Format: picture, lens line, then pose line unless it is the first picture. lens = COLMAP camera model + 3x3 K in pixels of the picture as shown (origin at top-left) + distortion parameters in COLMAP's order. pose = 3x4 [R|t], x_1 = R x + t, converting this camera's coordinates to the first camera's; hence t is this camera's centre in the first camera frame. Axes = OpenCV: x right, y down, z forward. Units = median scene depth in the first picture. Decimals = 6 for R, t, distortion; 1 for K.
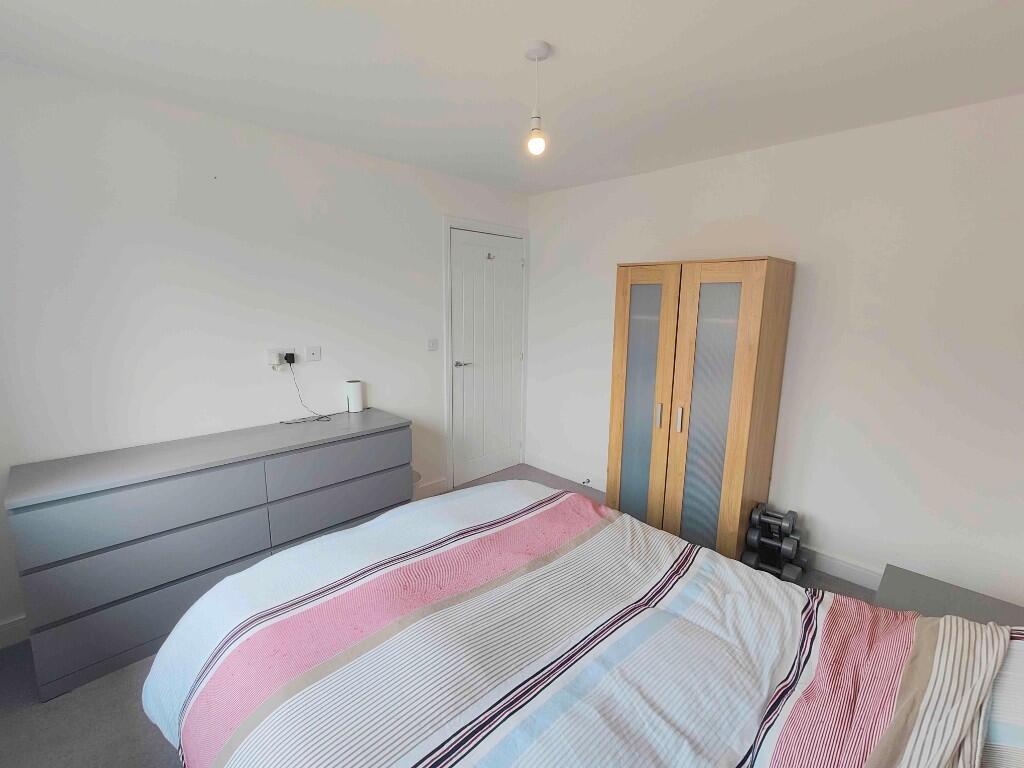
lens RADIAL K [[458.2, 0, 512.0], [0, 458.2, 384.0], [0, 0, 1]] dist [0.014683, -0.007526]
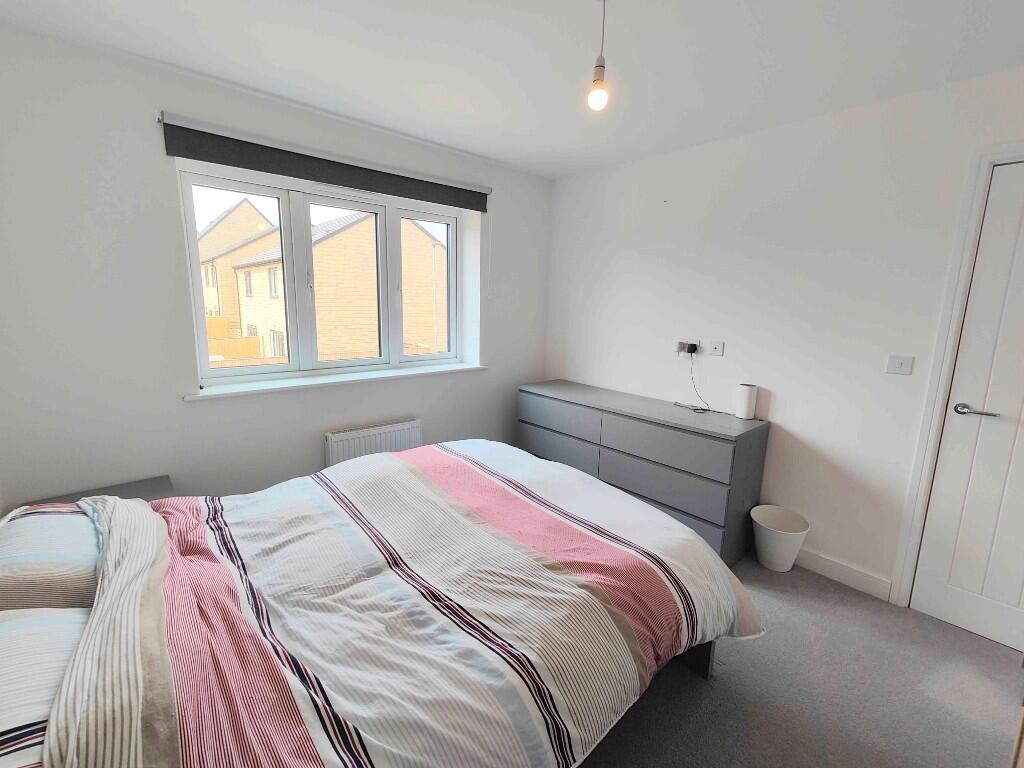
lens RADIAL K [[458.2, 0, 512.0], [0, 458.2, 384.0], [0, 0, 1]] dist [0.014683, -0.007526]
pose [[-0.078468, 0.169154, -0.982461, 1.039125], [-0.200449, 0.962696, 0.181760, -0.139318], [0.976557, 0.211195, -0.041634, 1.020377]]
